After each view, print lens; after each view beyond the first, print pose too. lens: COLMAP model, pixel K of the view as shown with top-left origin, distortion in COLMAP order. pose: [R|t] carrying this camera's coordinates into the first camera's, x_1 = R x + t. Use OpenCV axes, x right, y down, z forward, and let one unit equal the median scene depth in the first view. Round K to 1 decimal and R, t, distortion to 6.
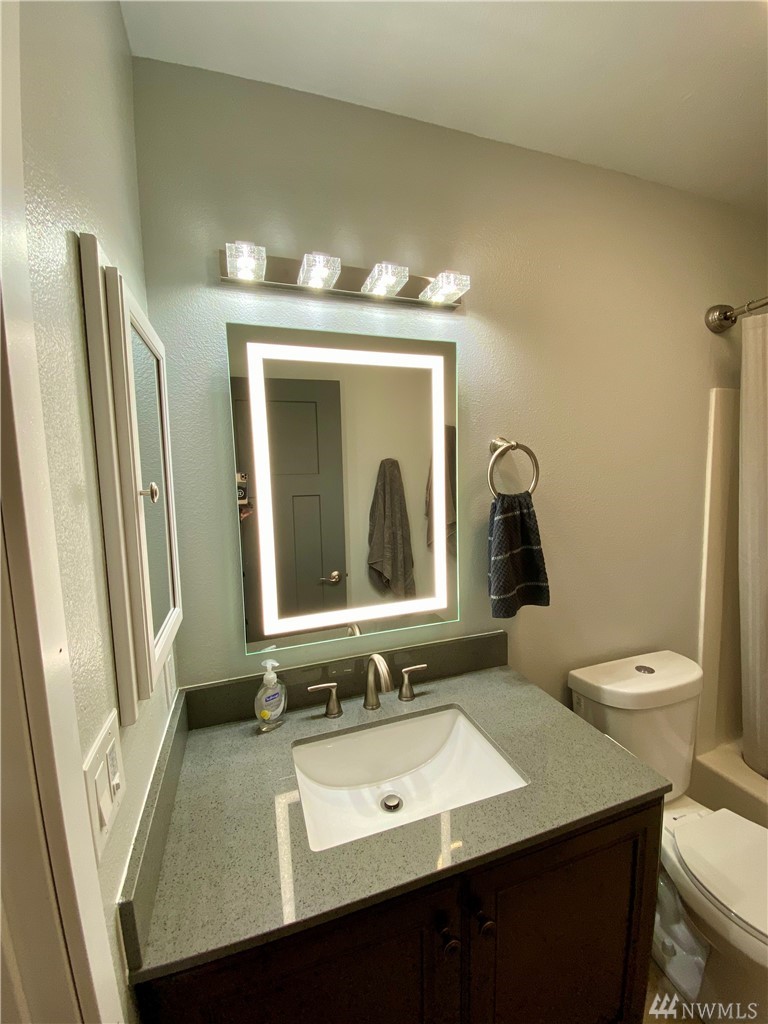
lens RADIAL K [[412.5, 0, 381.5], [0, 412.5, 512.2], [0, 0, 1]] dist [0.027996, -0.025408]
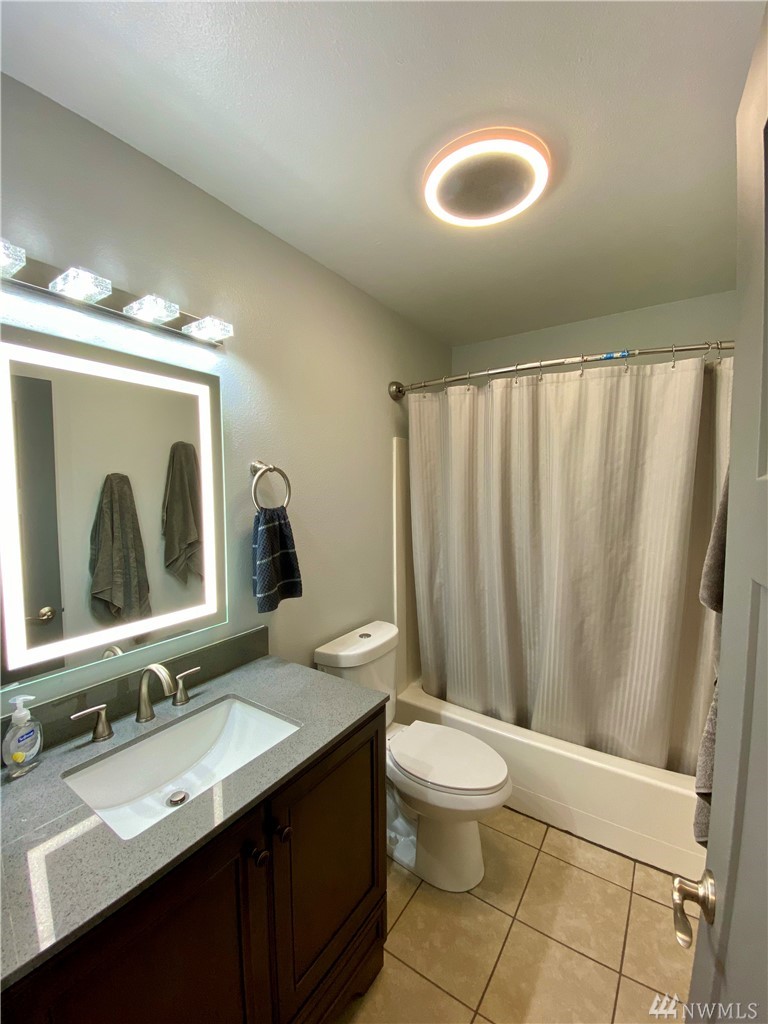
lens RADIAL K [[418.1, 0, 388.1], [0, 418.1, 508.2], [0, 0, 1]] dist [-0.000020, -0.011770]
pose [[0.788961, -0.004977, 0.614423, -0.168499], [0.042142, 0.998051, -0.046029, 0.027357], [-0.612996, 0.062208, 0.787633, -0.177423]]
